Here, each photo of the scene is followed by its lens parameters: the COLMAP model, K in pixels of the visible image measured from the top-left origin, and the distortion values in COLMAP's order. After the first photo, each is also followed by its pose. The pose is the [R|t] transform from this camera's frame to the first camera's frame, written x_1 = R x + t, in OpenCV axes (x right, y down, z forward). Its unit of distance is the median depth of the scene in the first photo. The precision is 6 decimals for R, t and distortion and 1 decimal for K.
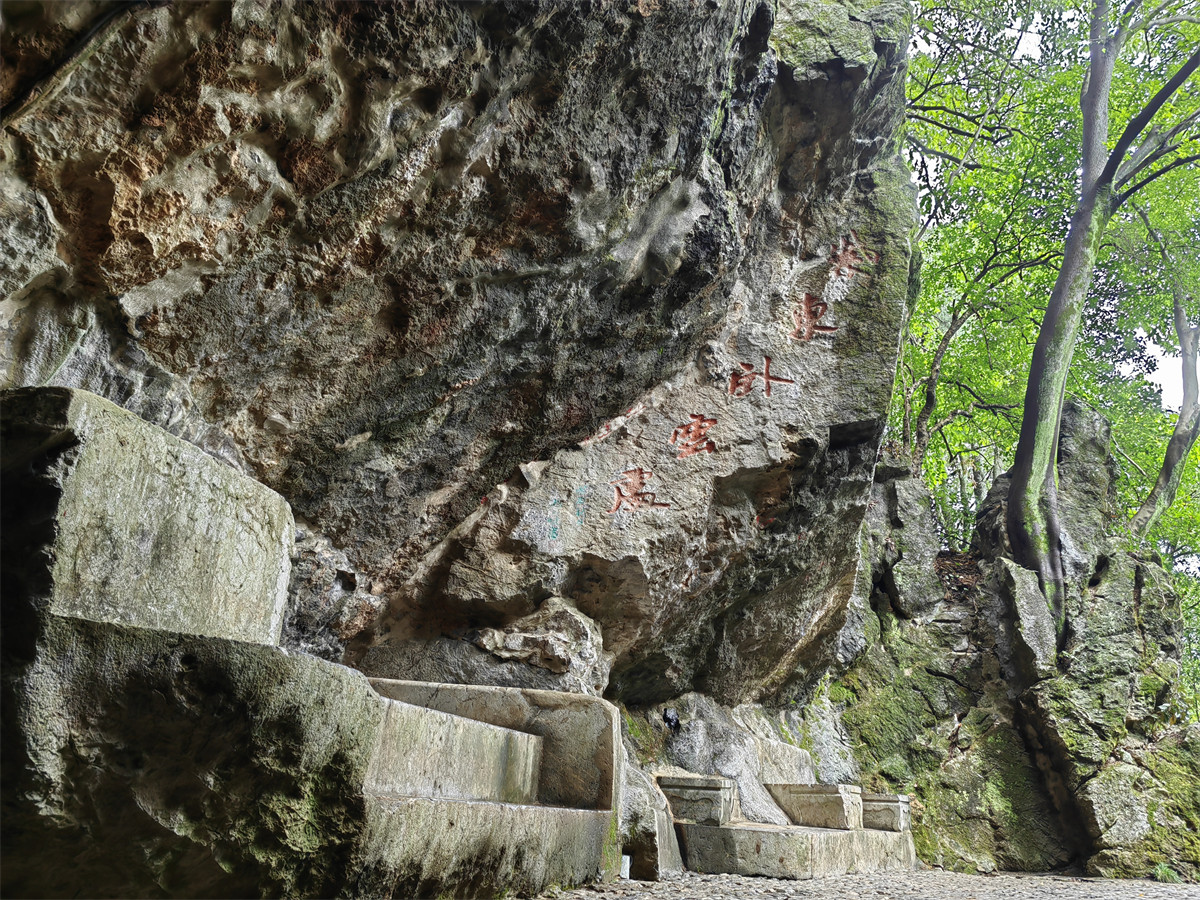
lens RADIAL K [[976.0, 0, 597.8], [0, 976.0, 451.8], [0, 0, 1]] dist [0.041650, -0.054255]
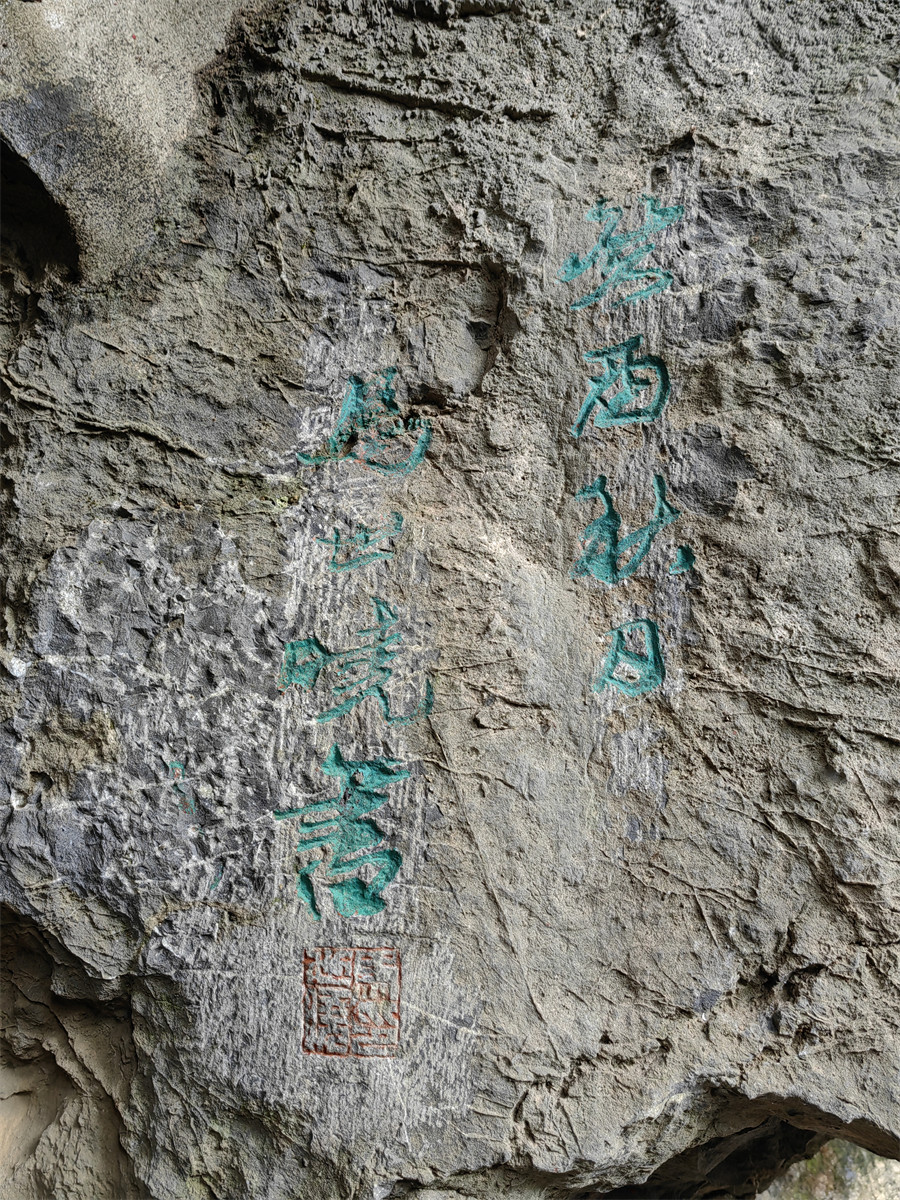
lens RADIAL K [[976.0, 0, 446.9], [0, 976.0, 600.8], [0, 0, 1]] dist [0.041650, -0.054255]
pose [[0.995894, -0.045366, -0.078338, -0.027818], [0.077624, 0.873195, 0.481149, 0.021095], [0.046576, -0.485255, 0.873131, 0.894691]]
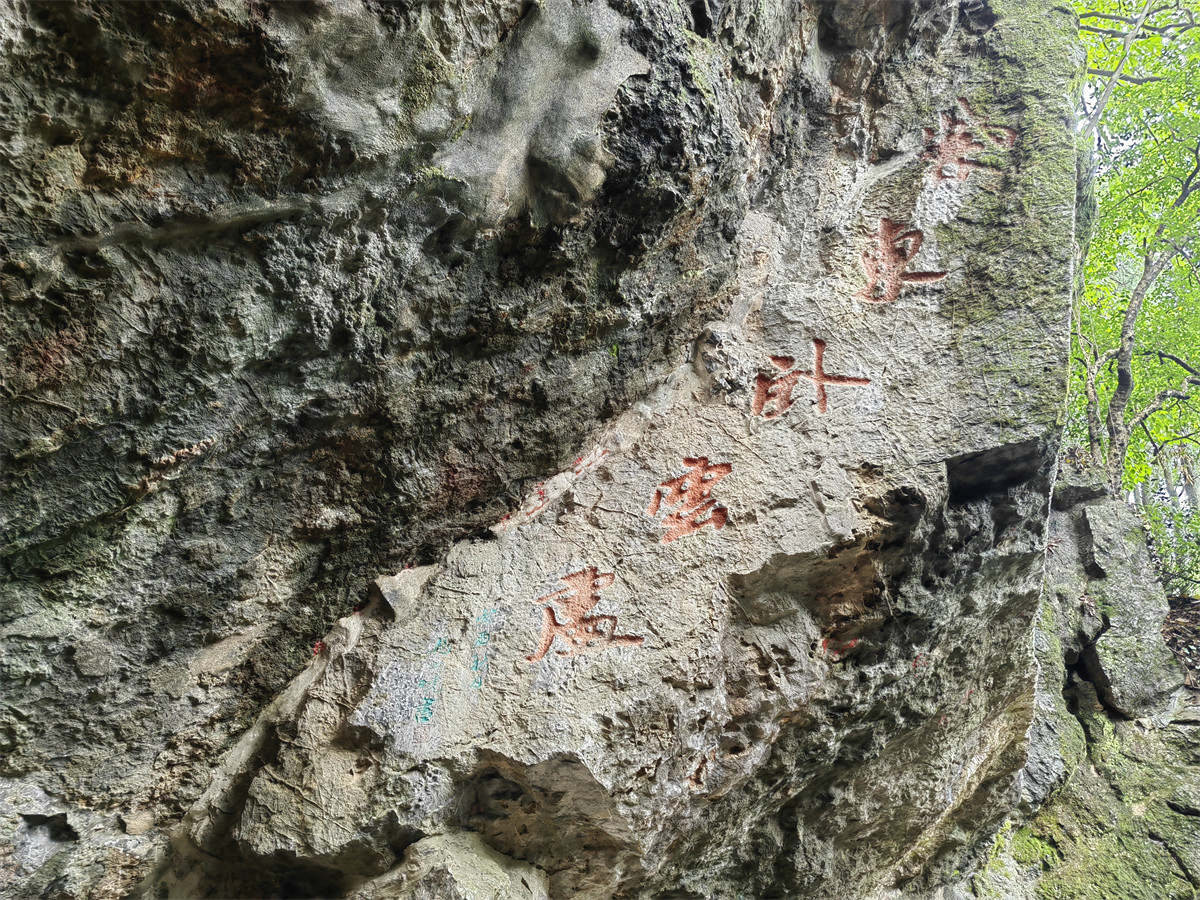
lens RADIAL K [[976.0, 0, 603.1], [0, 976.0, 443.6], [0, 0, 1]] dist [0.041650, -0.054255]
pose [[0.983927, -0.093592, -0.152076, 0.139215], [0.089449, 0.995415, -0.033878, -0.033340], [0.154550, 0.019730, 0.987788, 0.463531]]
